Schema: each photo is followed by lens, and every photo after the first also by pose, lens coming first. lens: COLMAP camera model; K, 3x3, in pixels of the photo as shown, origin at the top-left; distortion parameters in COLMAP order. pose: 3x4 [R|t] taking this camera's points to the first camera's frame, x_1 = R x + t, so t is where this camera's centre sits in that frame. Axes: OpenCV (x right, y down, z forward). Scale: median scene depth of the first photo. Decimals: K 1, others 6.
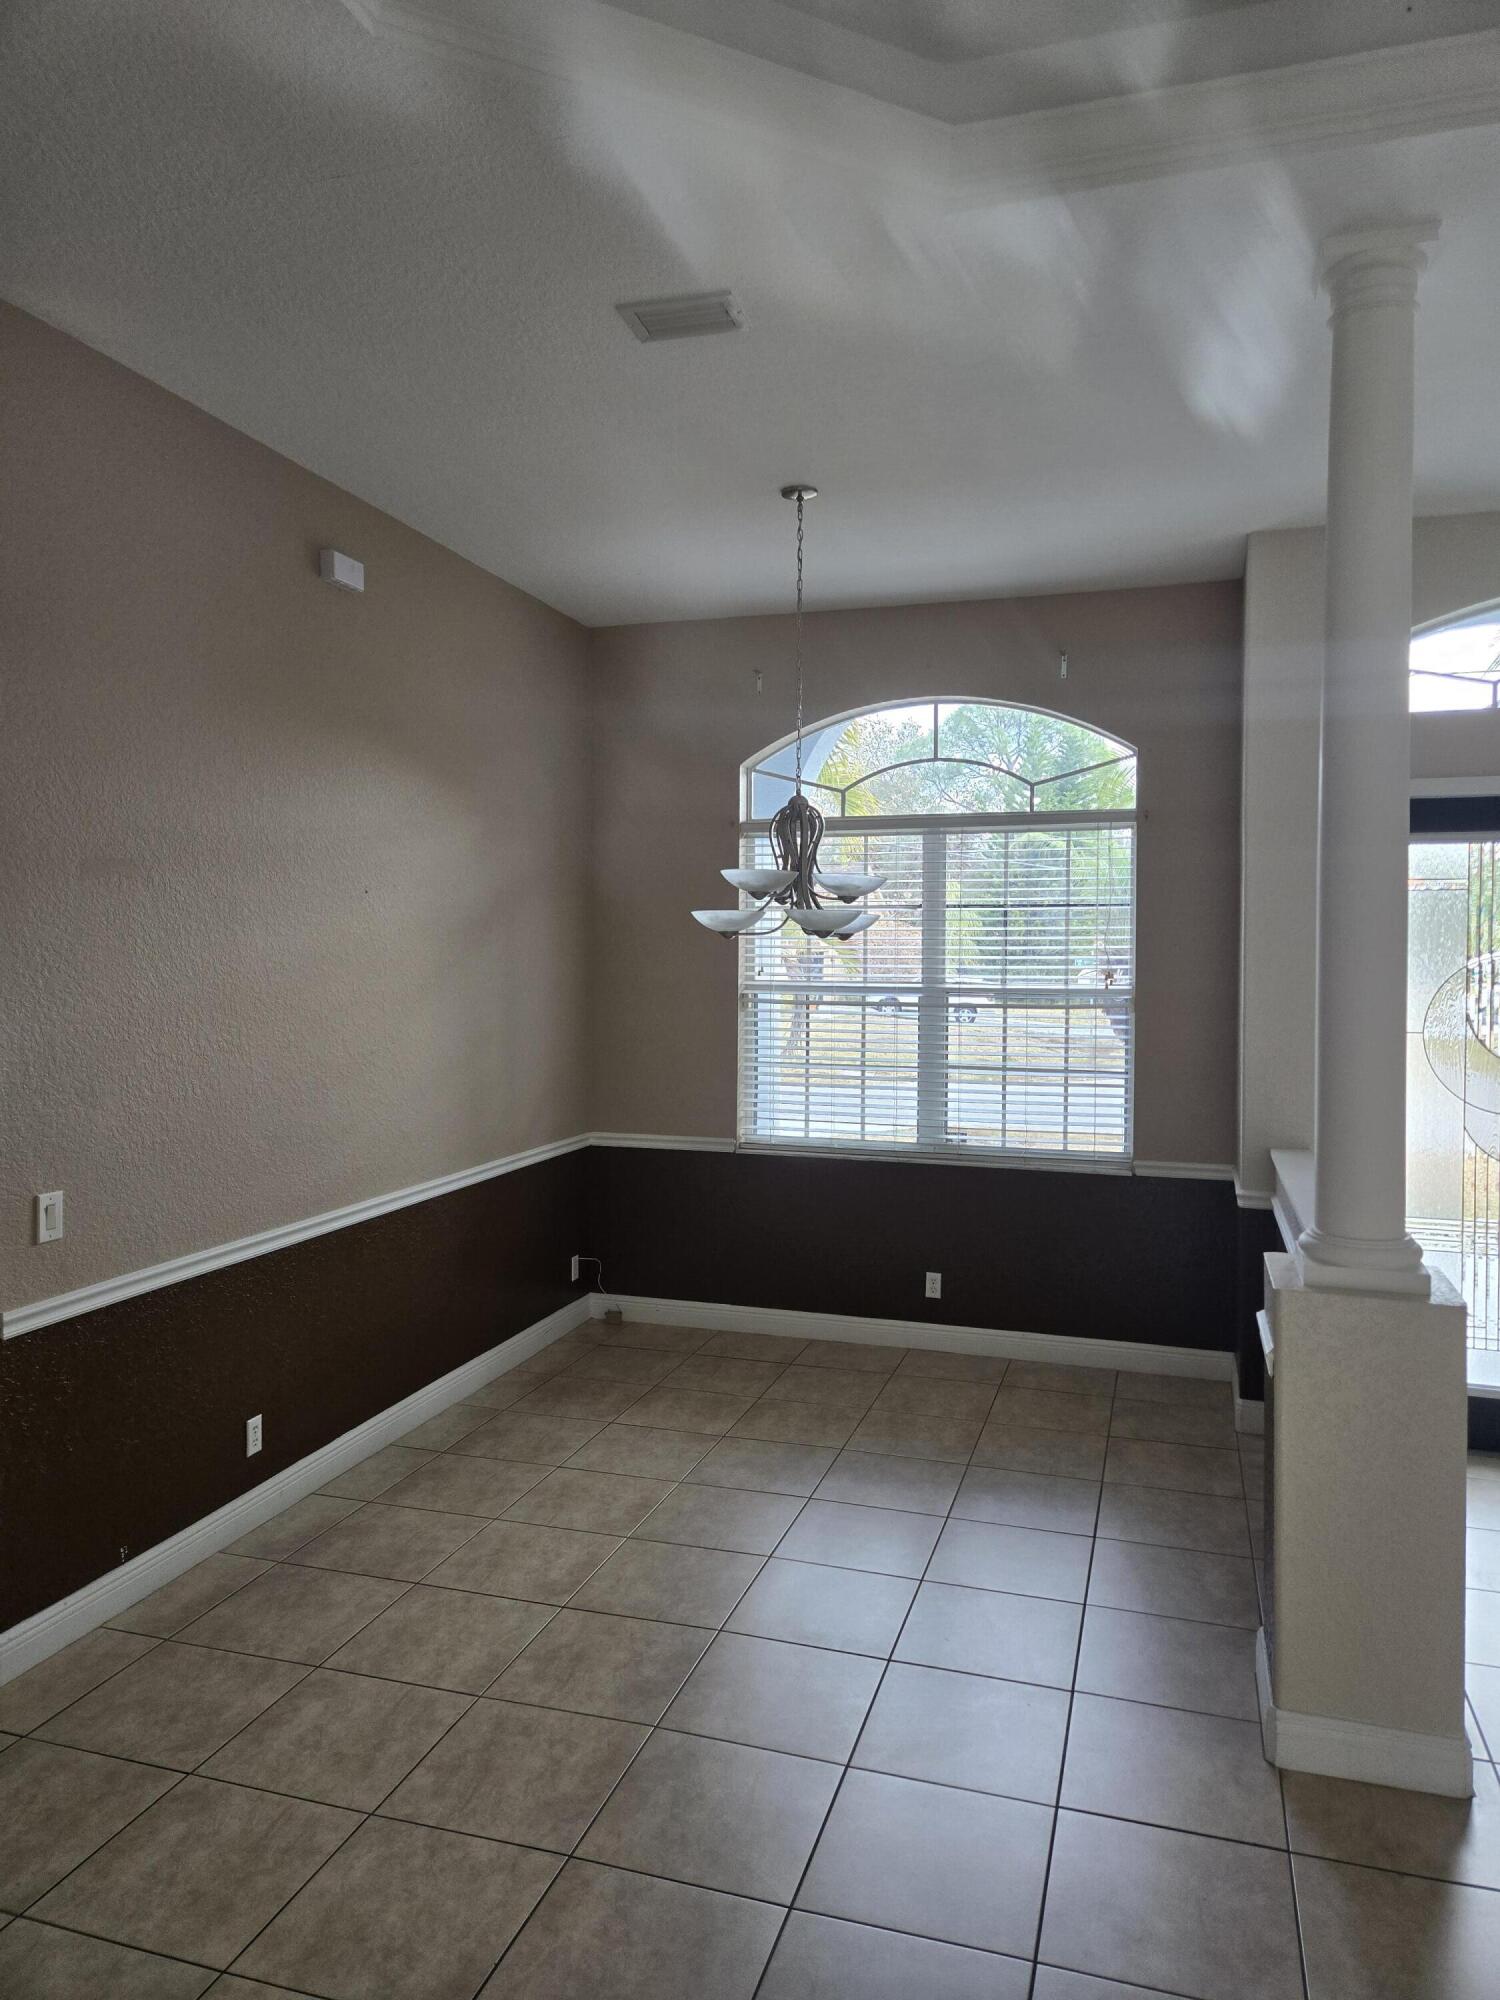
lens RADIAL K [[1348.9, 0, 758.6], [0, 1348.9, 978.6], [0, 0, 1]] dist [0.075257, -0.061789]
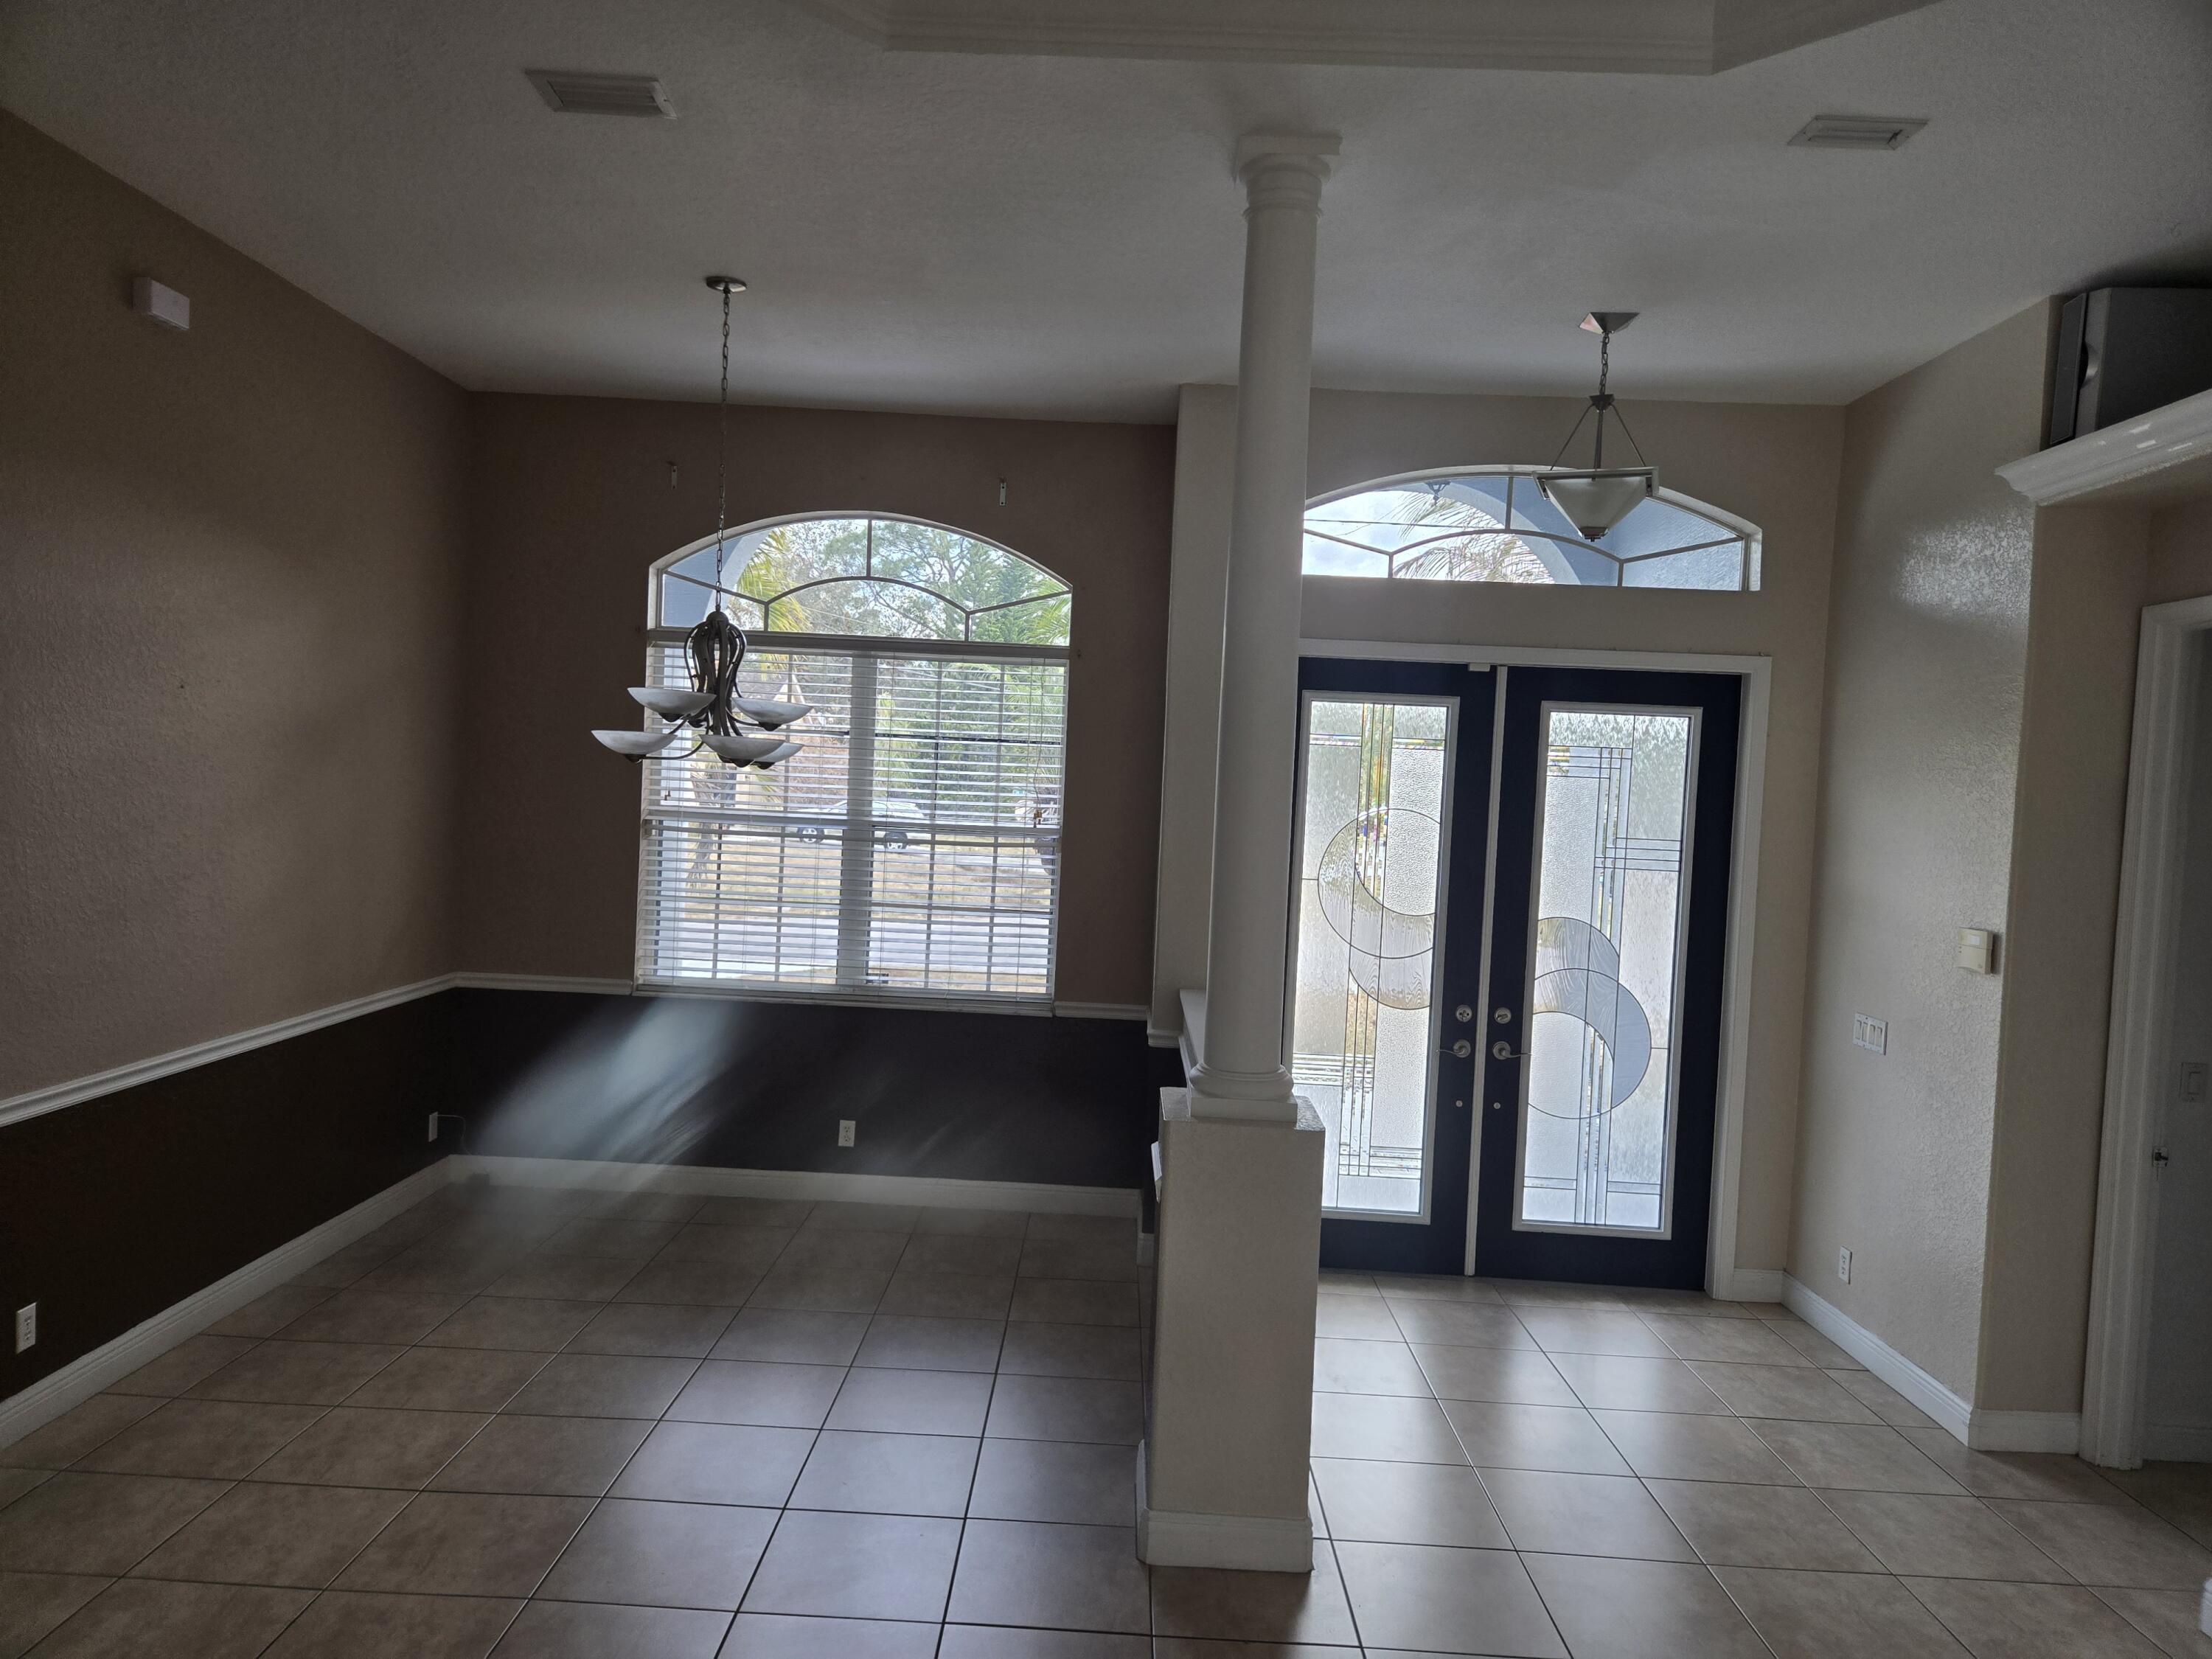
lens RADIAL K [[1491.9, 0, 1083.5], [0, 1491.9, 843.4], [0, 0, 1]] dist [0.075257, -0.061789]
pose [[0.961395, 0.028732, 0.273668, -0.007991], [-0.036271, 0.999088, 0.022526, -0.010611], [-0.272771, -0.031582, 0.961561, -0.079290]]
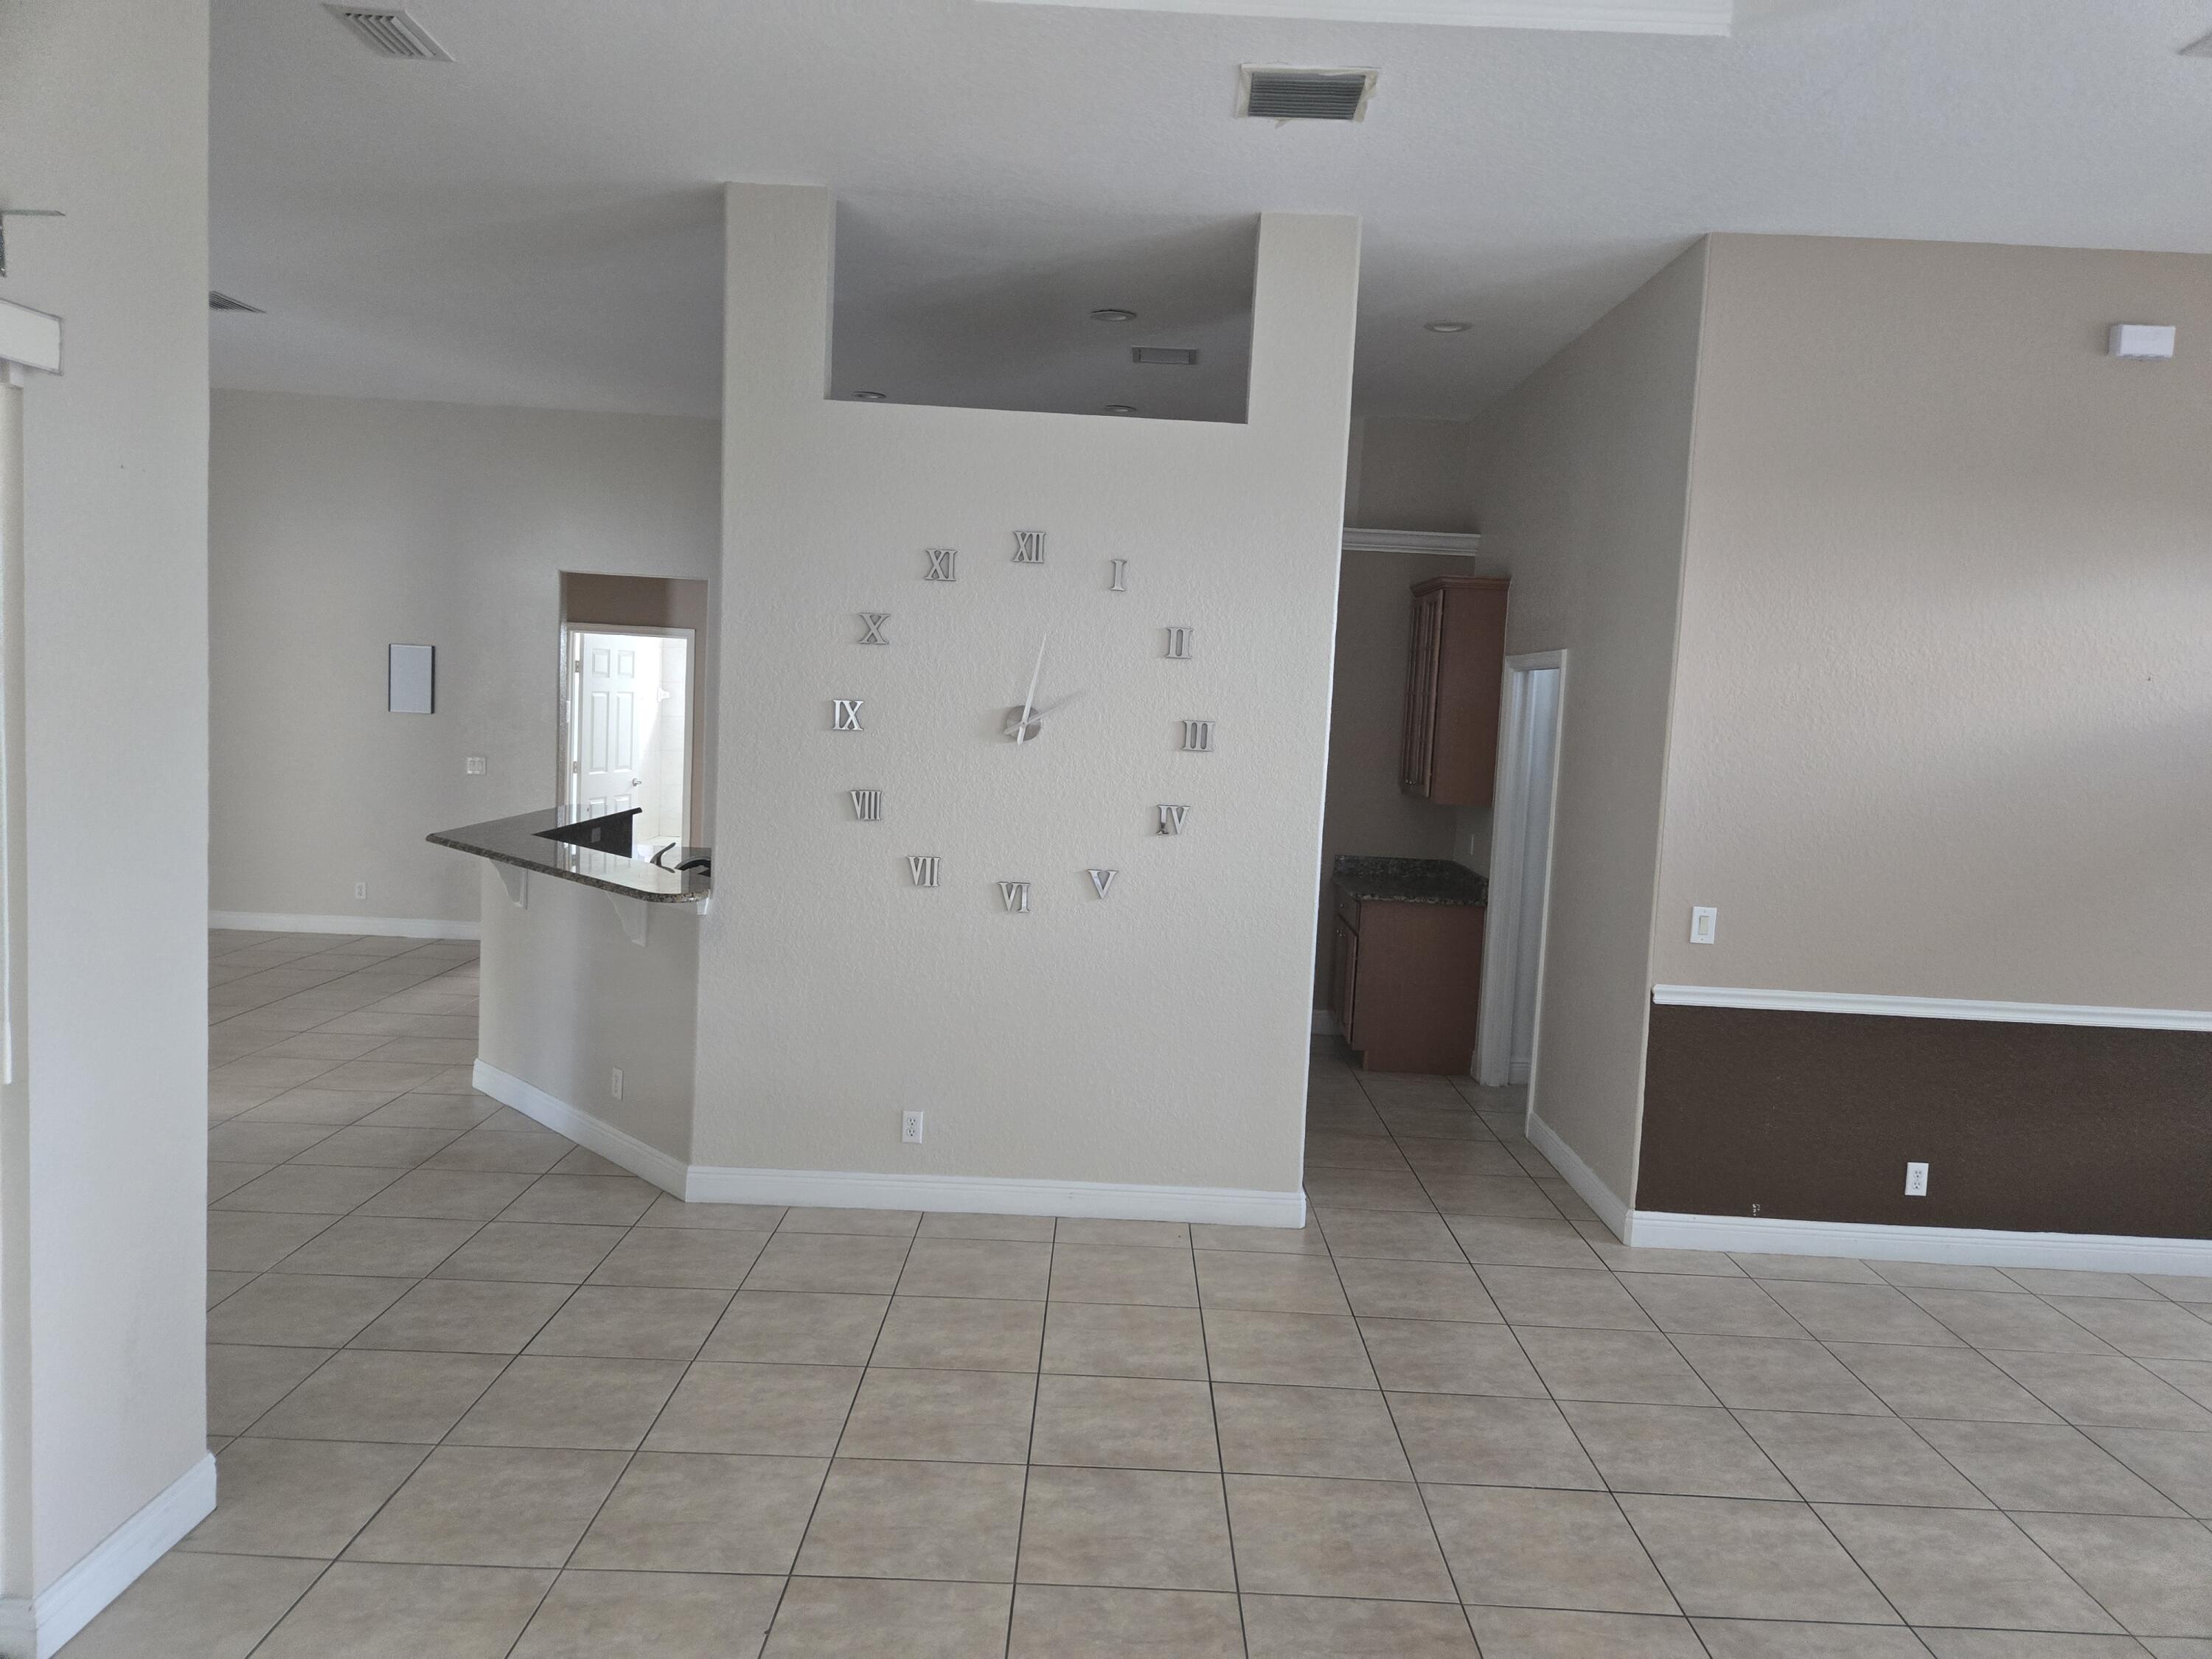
lens RADIAL K [[1491.9, 0, 1107.5], [0, 1491.9, 828.2], [0, 0, 1]] dist [0.075257, -0.061789]
pose [[0.298495, 0.105171, -0.948599, 0.603652], [-0.068775, 0.993696, 0.088529, -0.007947], [0.951930, 0.038815, 0.303846, 0.006811]]
